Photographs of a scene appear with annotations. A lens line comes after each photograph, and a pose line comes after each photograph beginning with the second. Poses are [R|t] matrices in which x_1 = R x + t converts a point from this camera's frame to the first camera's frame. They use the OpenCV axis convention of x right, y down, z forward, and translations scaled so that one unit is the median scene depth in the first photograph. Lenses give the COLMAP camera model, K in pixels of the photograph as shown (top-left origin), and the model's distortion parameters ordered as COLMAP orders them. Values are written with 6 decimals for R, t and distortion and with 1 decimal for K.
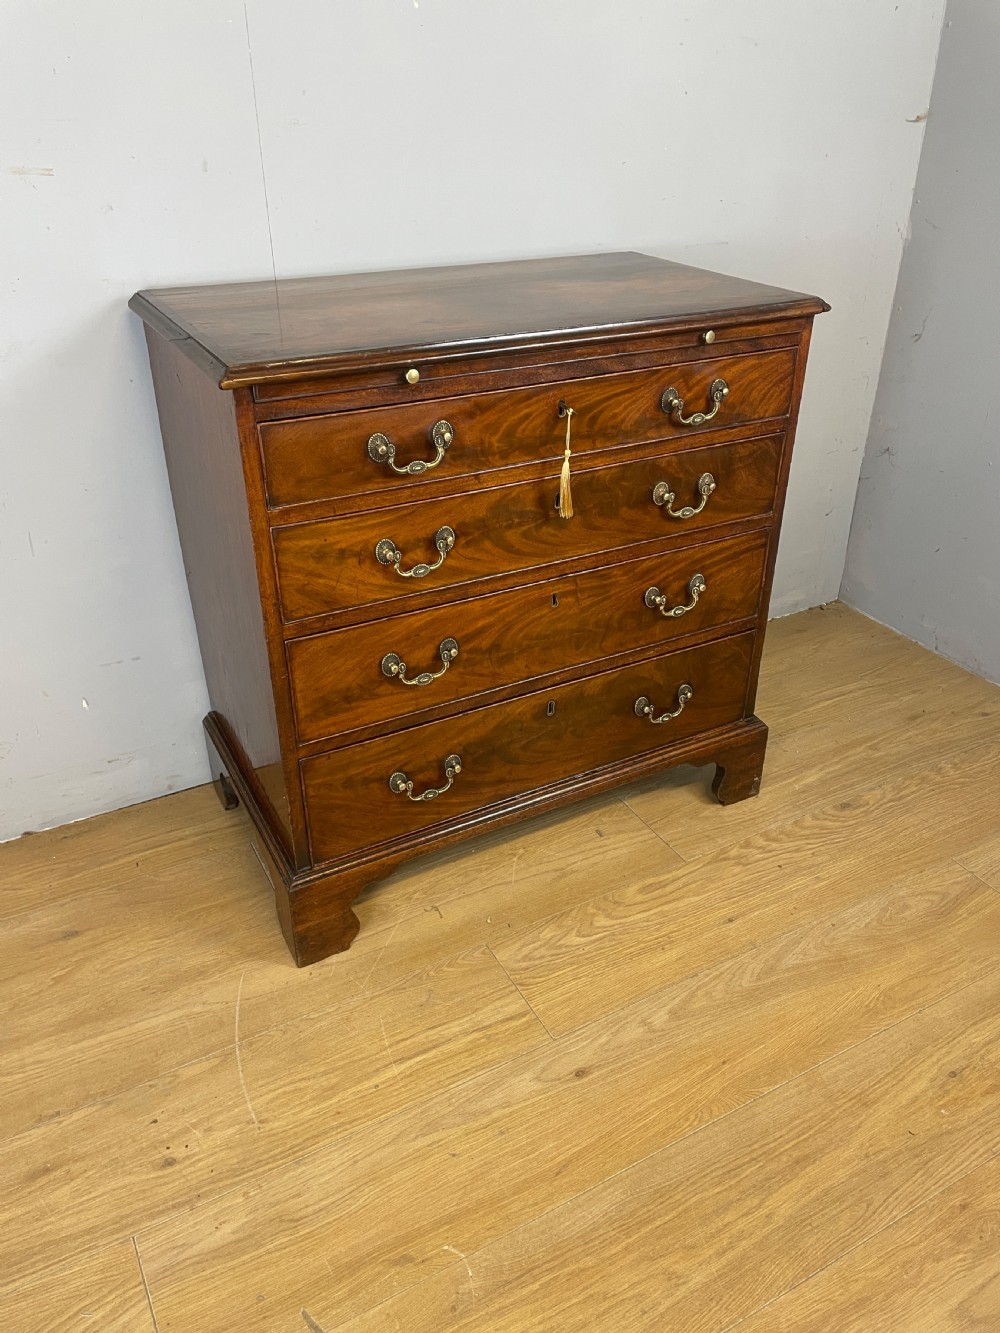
lens RADIAL K [[1017.7, 0, 501.1], [0, 1017.7, 650.4], [0, 0, 1]] dist [0.091745, -0.120860]
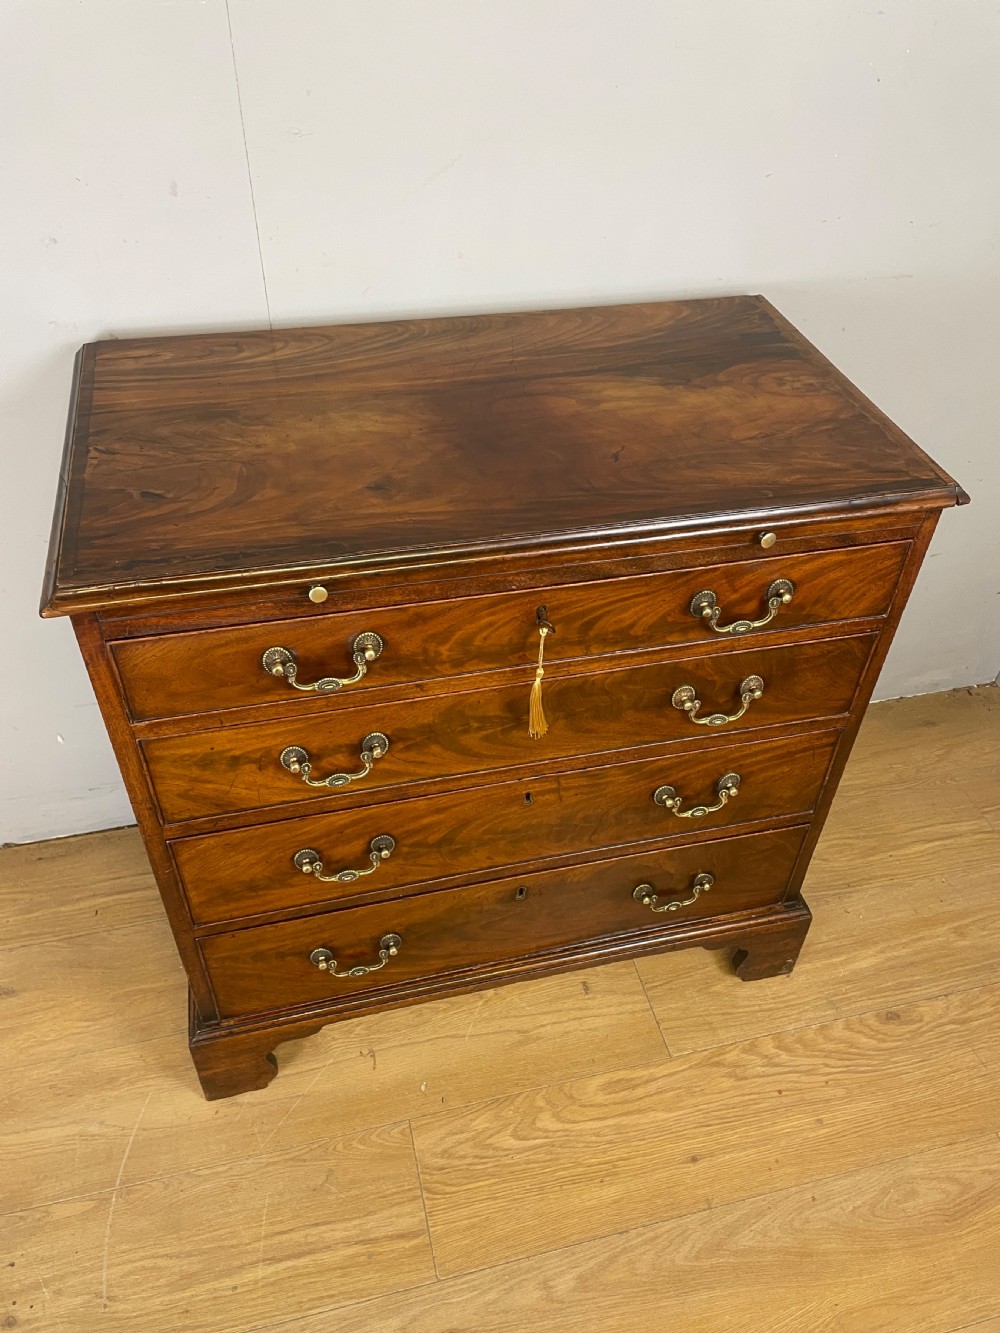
lens RADIAL K [[1017.7, 0, 500.3], [0, 1017.7, 651.5], [0, 0, 1]] dist [0.091745, -0.120860]
pose [[0.966975, 0.186687, -0.173517, 0.158611], [-0.147451, 0.965062, 0.216595, -0.353202], [0.207890, -0.183856, 0.960718, 0.250419]]
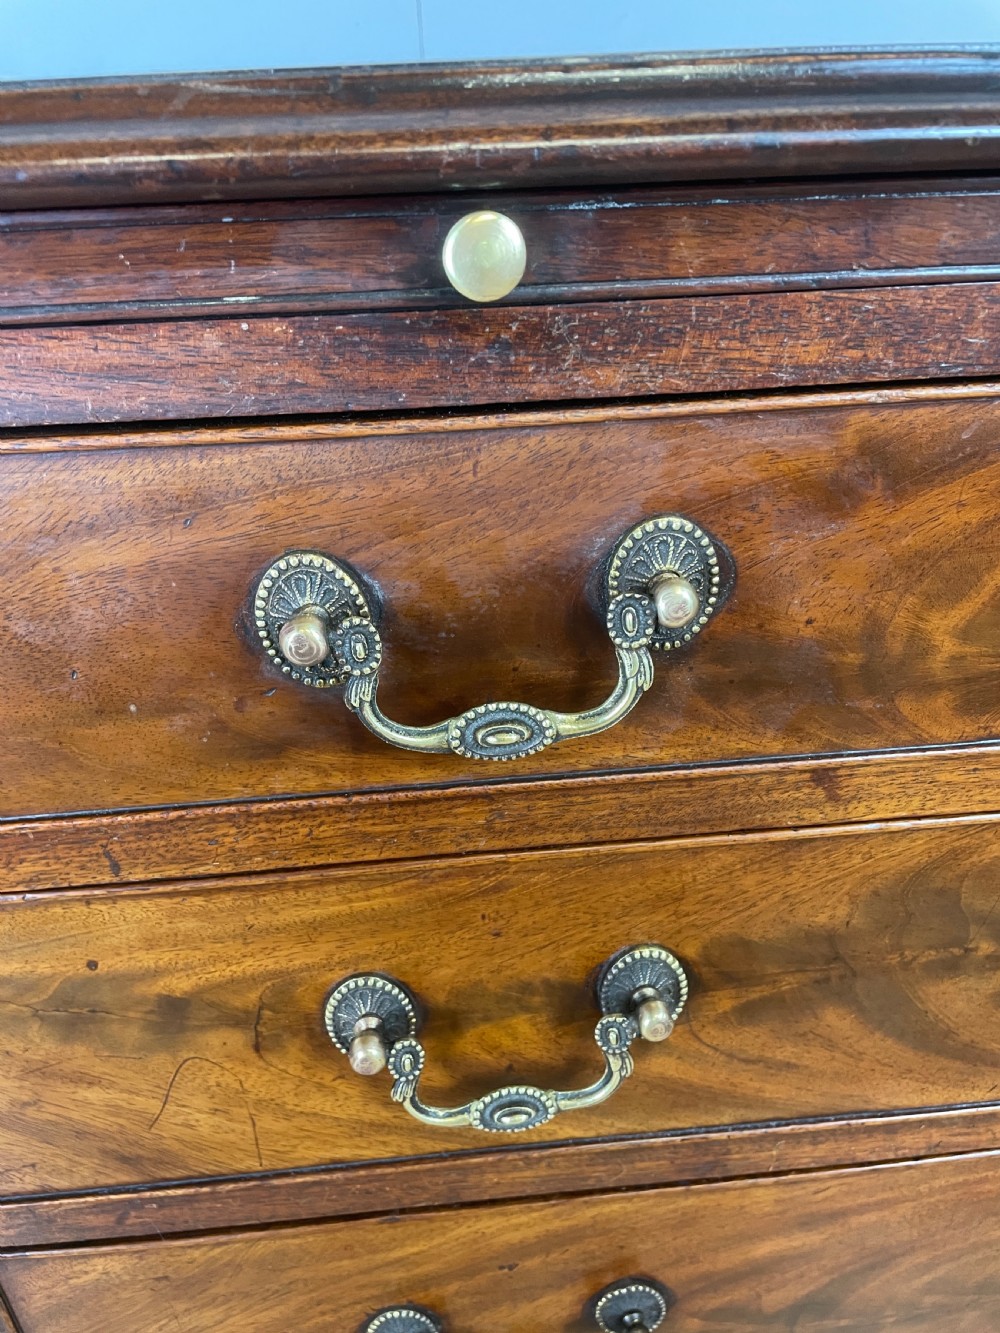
lens RADIAL K [[1059.8, 0, 495.9], [0, 1059.8, 663.4], [0, 0, 1]] dist [0.060435, -0.074249]
pose [[0.916575, 0.165298, -0.364096, -0.008680], [-0.164433, 0.985815, 0.033613, -0.179082], [0.364488, 0.029060, 0.930755, 0.722675]]
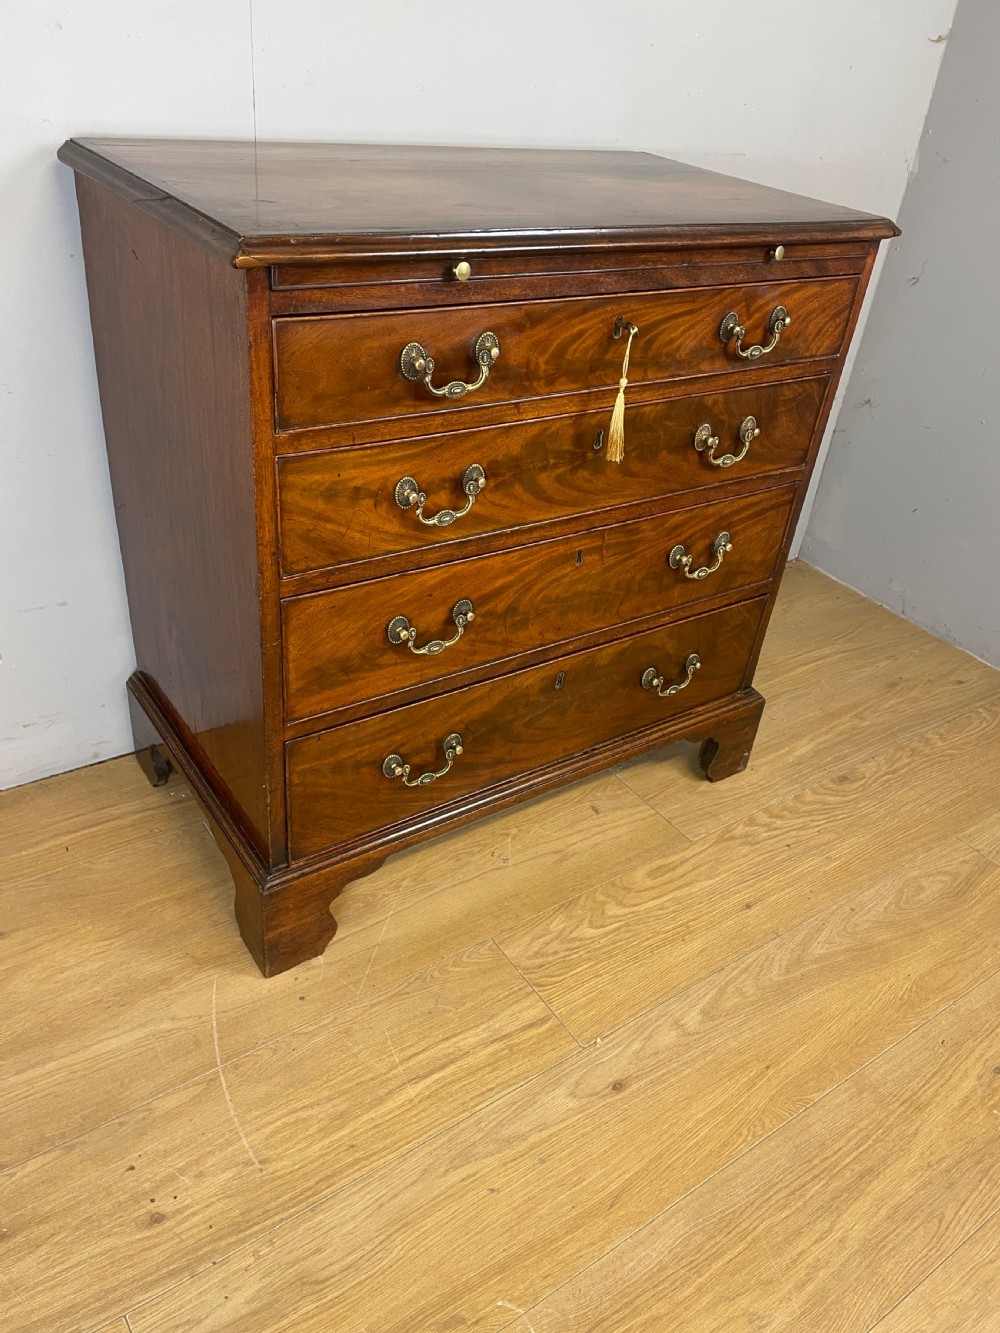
lens RADIAL K [[1017.7, 0, 503.1], [0, 1017.7, 670.3], [0, 0, 1]] dist [0.091745, -0.120860]
pose [[0.988857, 0.017636, 0.147817, -0.157086], [-0.028800, 0.996862, 0.073728, -0.014028], [-0.146053, -0.077163, 0.986263, 0.152844]]
